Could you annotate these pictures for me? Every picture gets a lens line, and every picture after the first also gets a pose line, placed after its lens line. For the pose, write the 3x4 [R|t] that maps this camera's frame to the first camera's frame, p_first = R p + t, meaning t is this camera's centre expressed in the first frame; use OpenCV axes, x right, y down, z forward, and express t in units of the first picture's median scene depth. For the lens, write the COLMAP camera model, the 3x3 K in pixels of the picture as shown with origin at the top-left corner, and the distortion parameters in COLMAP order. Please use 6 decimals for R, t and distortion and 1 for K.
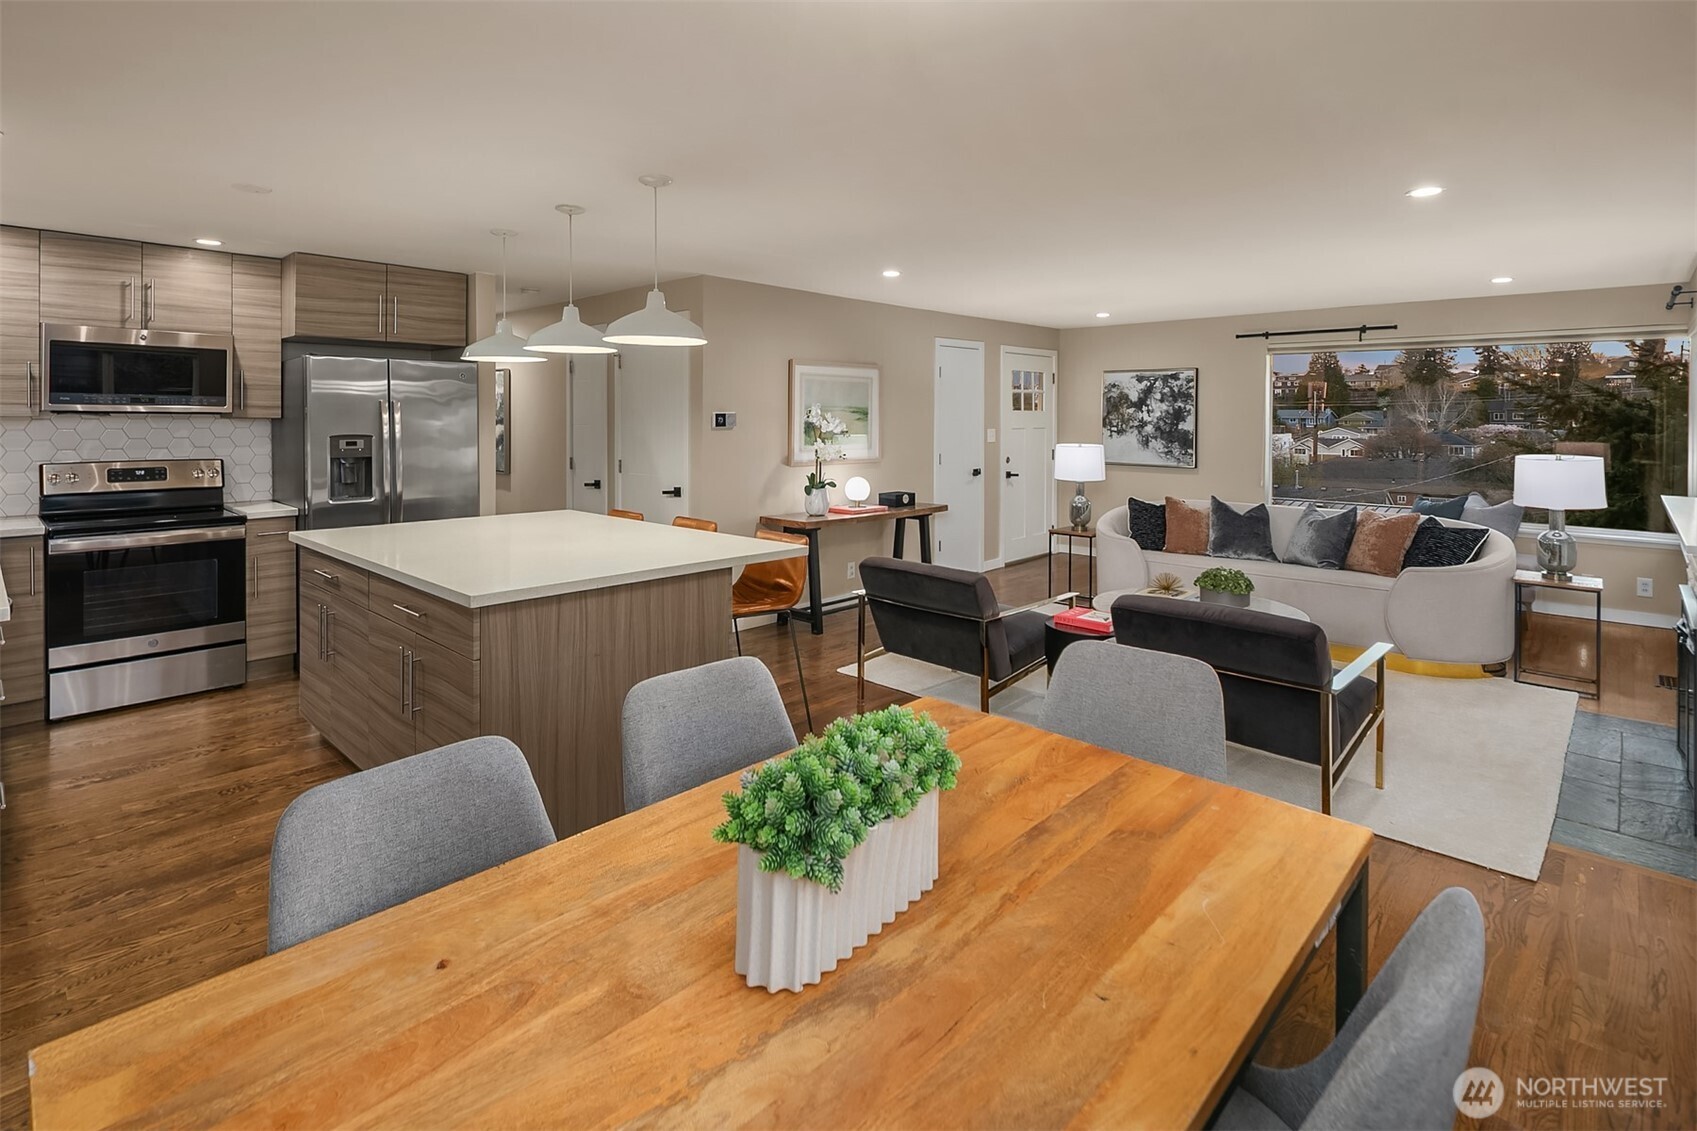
lens RADIAL K [[828.8, 0, 861.2], [0, 828.8, 424.6], [0, 0, 1]] dist [0.004947, -0.005521]
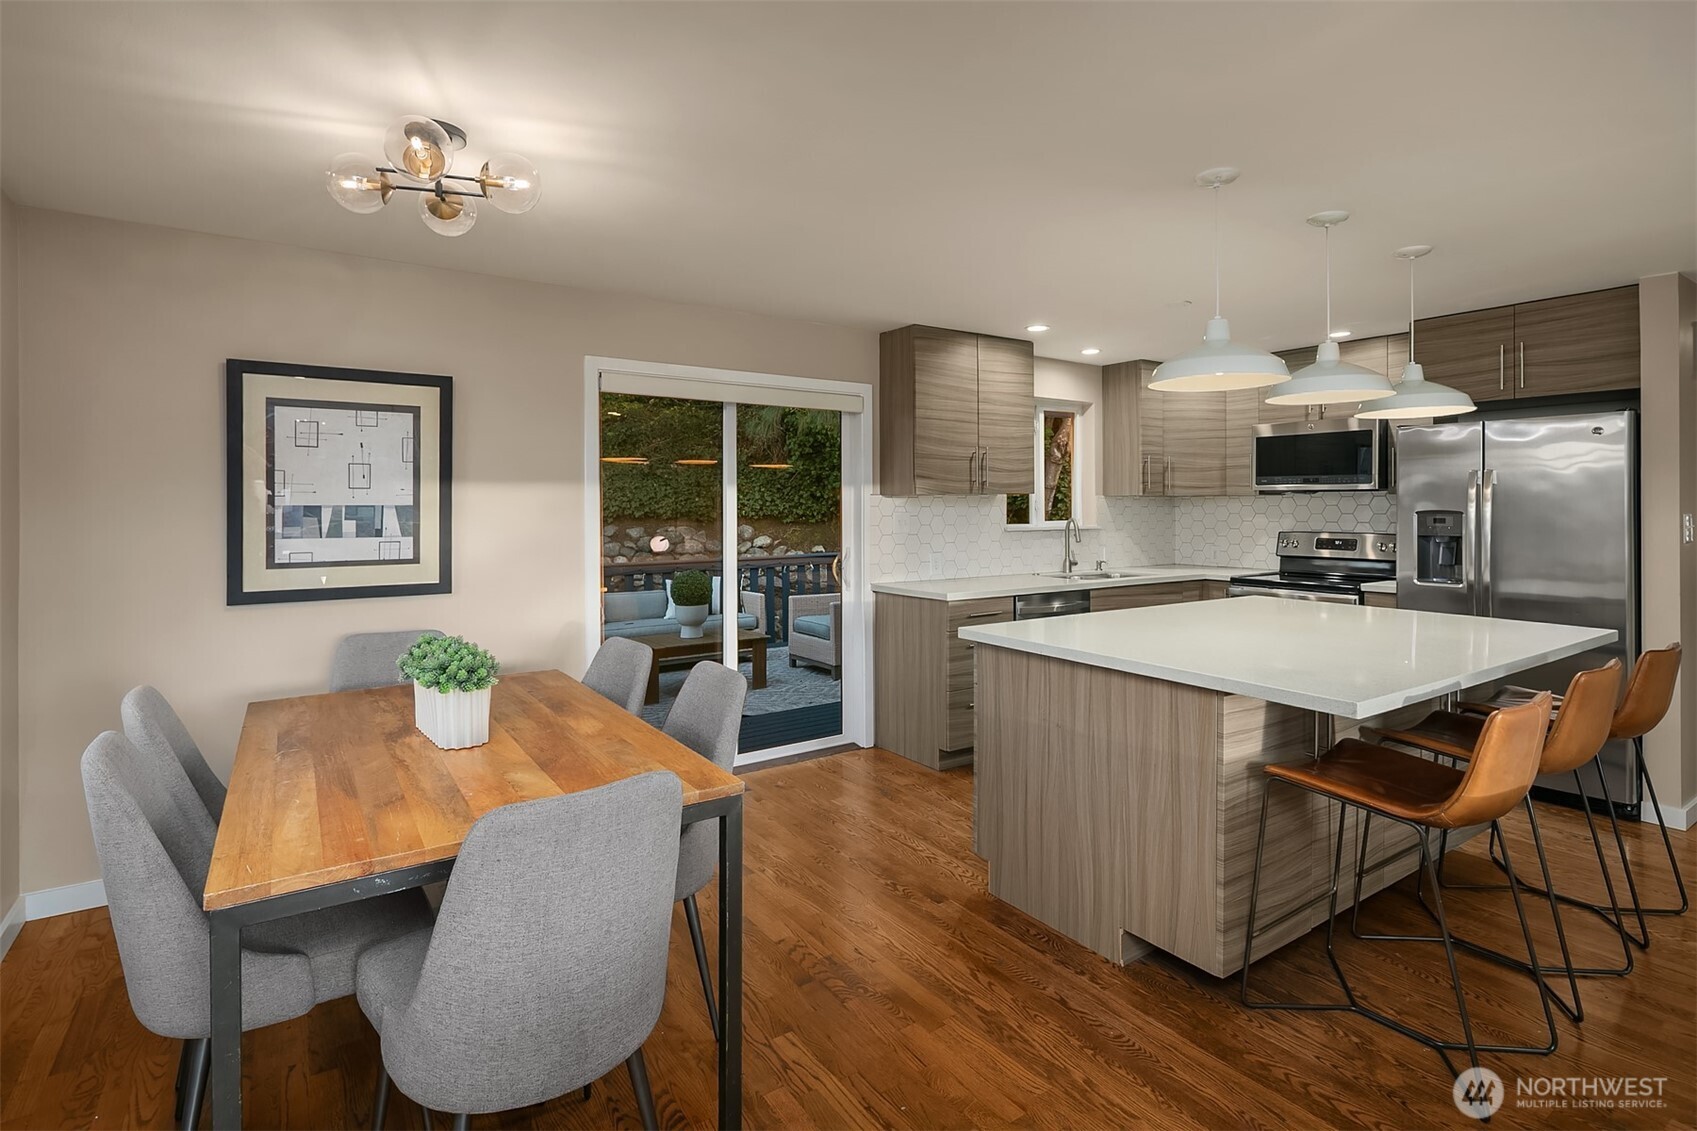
lens RADIAL K [[828.8, 0, 839.3], [0, 828.8, 510.2], [0, 0, 1]] dist [0.004947, -0.005521]
pose [[-0.244348, 0.000560, -0.969687, 0.287278], [-0.008383, 0.999961, 0.002690, 0.010154], [0.969651, 0.008786, -0.244334, 0.410050]]
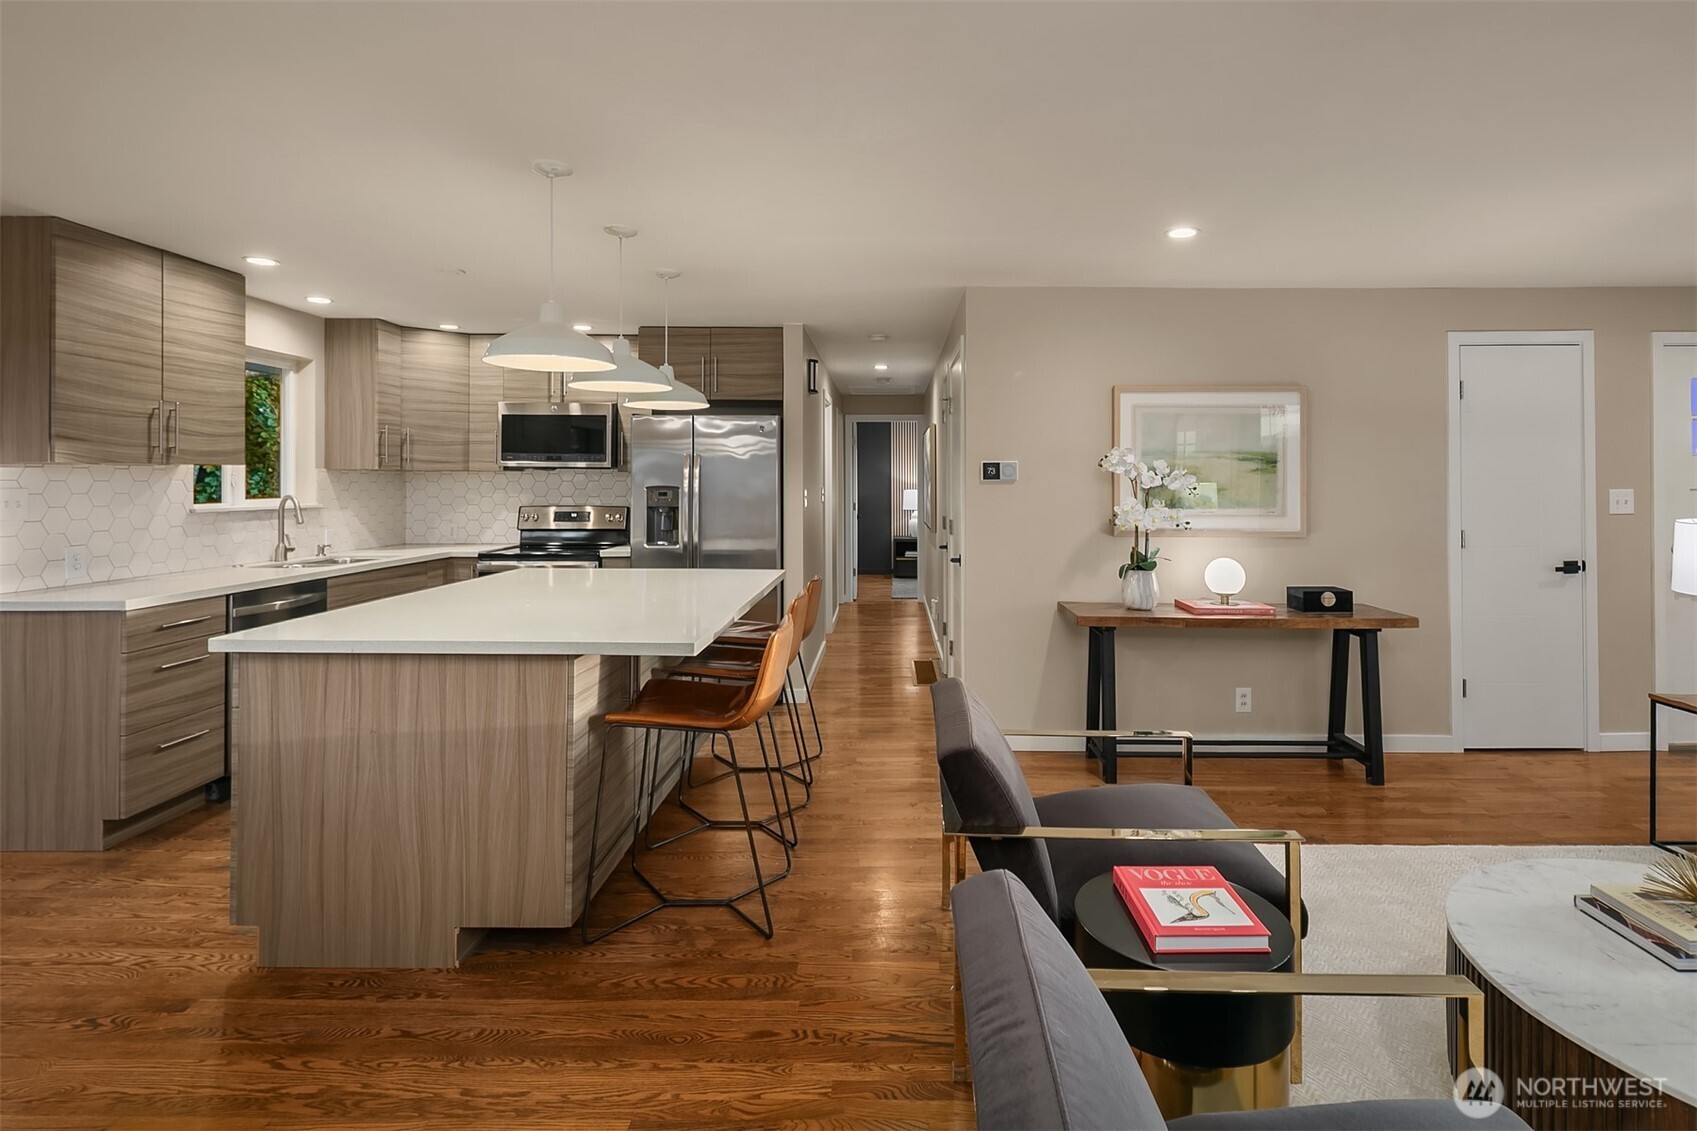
lens RADIAL K [[828.8, 0, 908.2], [0, 828.8, 477.9], [0, 0, 1]] dist [0.004947, -0.005521]
pose [[0.678748, -0.006398, -0.734344, 0.285384], [-0.006754, 0.999865, -0.014954, 0.010834], [0.734340, 0.015110, 0.678613, 0.343428]]
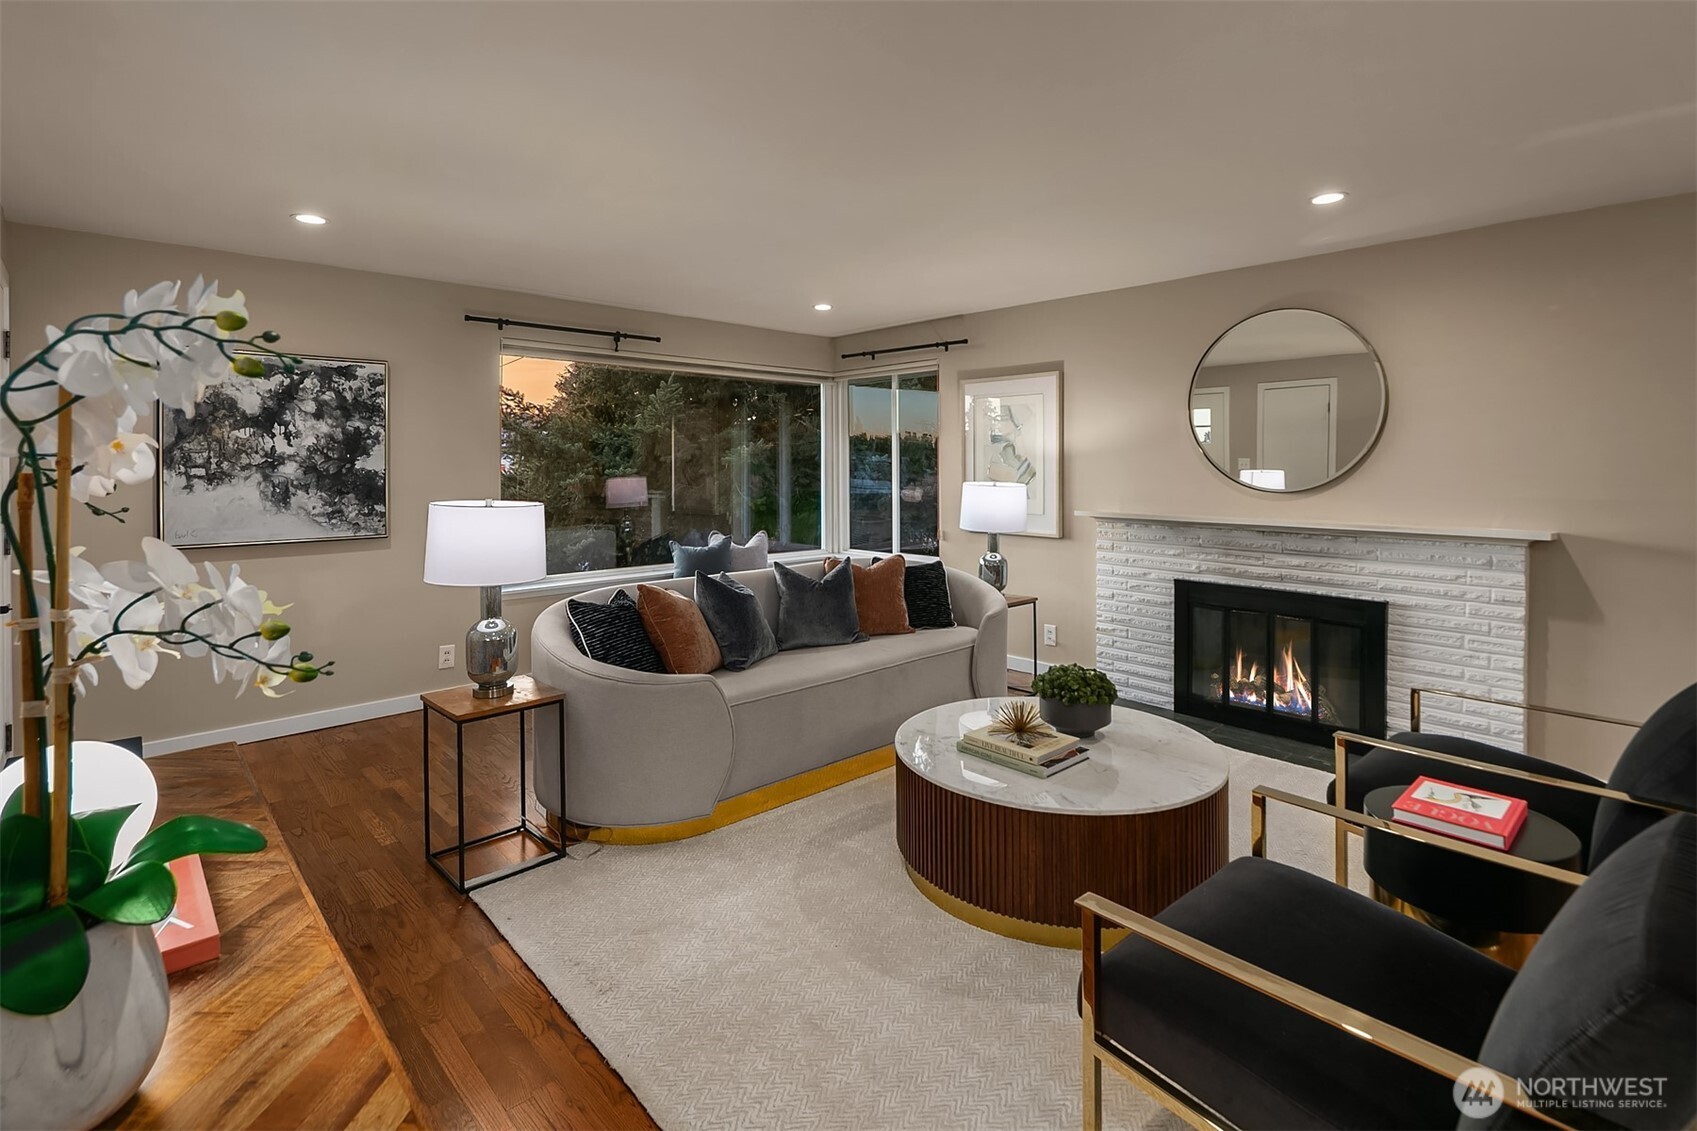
lens RADIAL K [[828.8, 0, 810.0], [0, 828.8, 456.4], [0, 0, 1]] dist [0.004947, -0.005521]
pose [[0.087438, 0.000744, 0.996170, -0.162695], [0.014575, 0.999892, -0.002026, 0.002959], [-0.996063, 0.014696, 0.087418, 0.780663]]
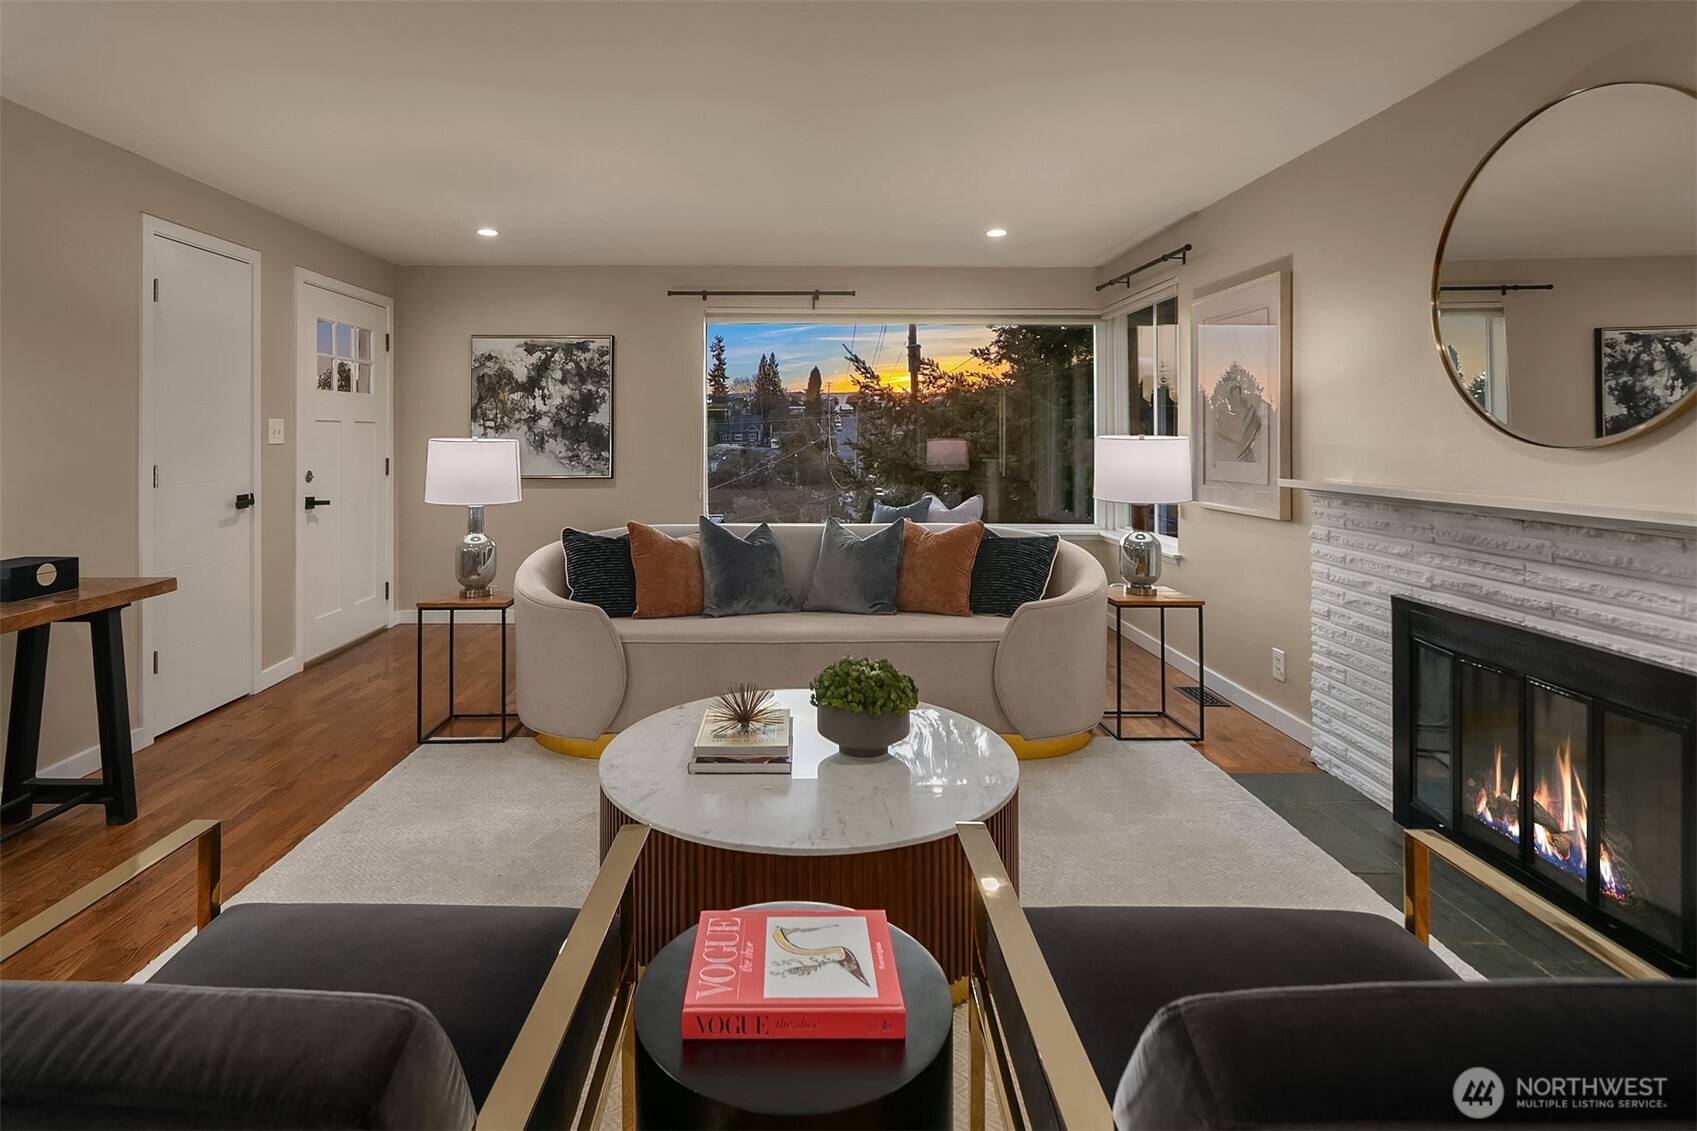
lens RADIAL K [[828.8, 0, 788.6], [0, 828.8, 434.5], [0, 0, 1]] dist [0.004947, -0.005521]
pose [[0.737624, 0.000021, 0.675212, 0.046400], [0.010047, 0.999889, -0.011006, 0.029216], [-0.675137, 0.014902, 0.737542, 0.450910]]
